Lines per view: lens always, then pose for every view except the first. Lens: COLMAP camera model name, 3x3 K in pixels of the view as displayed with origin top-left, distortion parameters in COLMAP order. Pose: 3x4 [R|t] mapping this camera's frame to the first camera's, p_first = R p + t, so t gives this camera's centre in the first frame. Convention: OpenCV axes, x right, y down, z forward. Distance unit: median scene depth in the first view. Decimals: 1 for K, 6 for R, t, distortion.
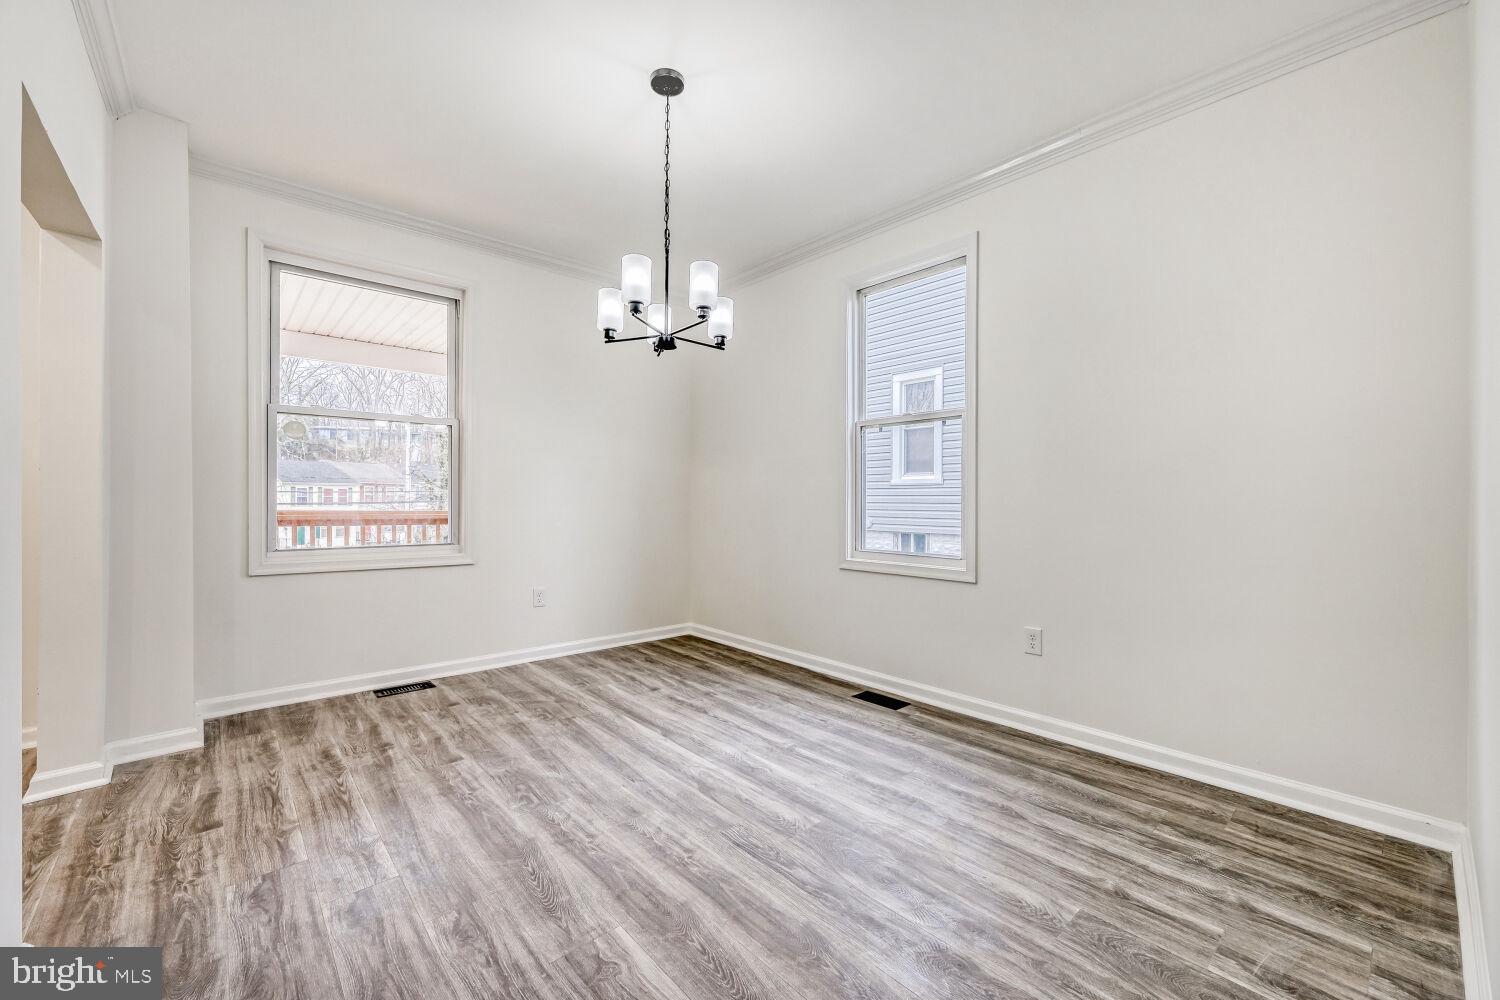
lens RADIAL K [[611.4, 0, 750.0], [0, 611.4, 500.1], [0, 0, 1]] dist [-0.004735, -0.001041]
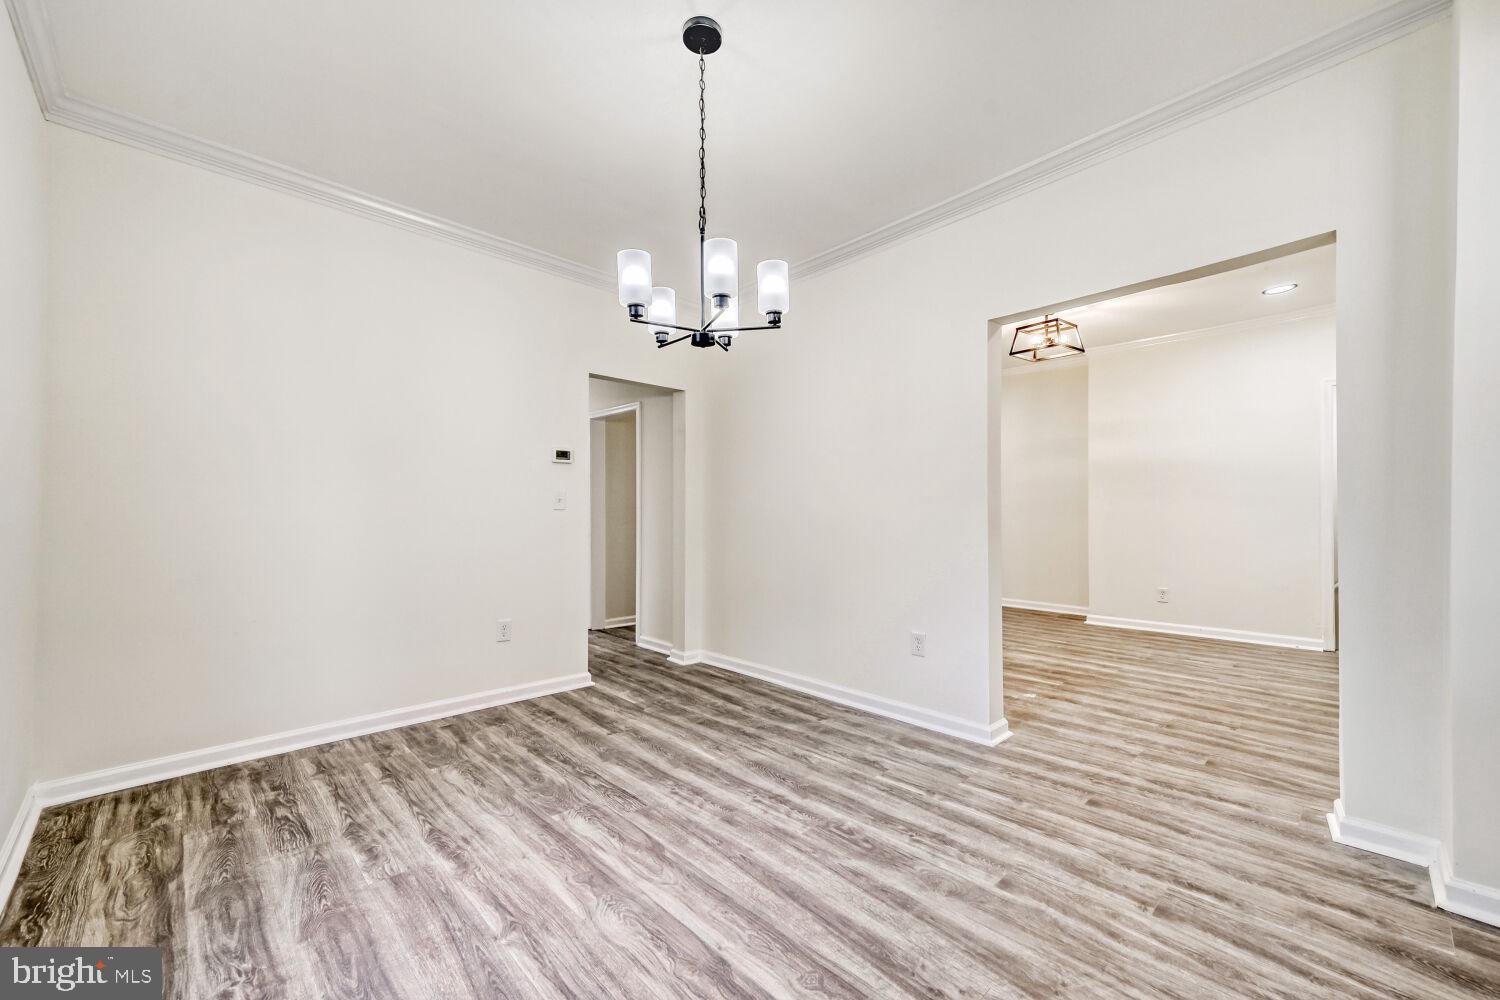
lens RADIAL K [[611.4, 0, 750.8], [0, 611.4, 506.1], [0, 0, 1]] dist [-0.004735, -0.001041]
pose [[-0.999392, -0.002747, -0.034759, -0.188790], [-0.002555, 0.999981, -0.005560, -0.015314], [0.034774, -0.005468, -0.999380, 2.015729]]
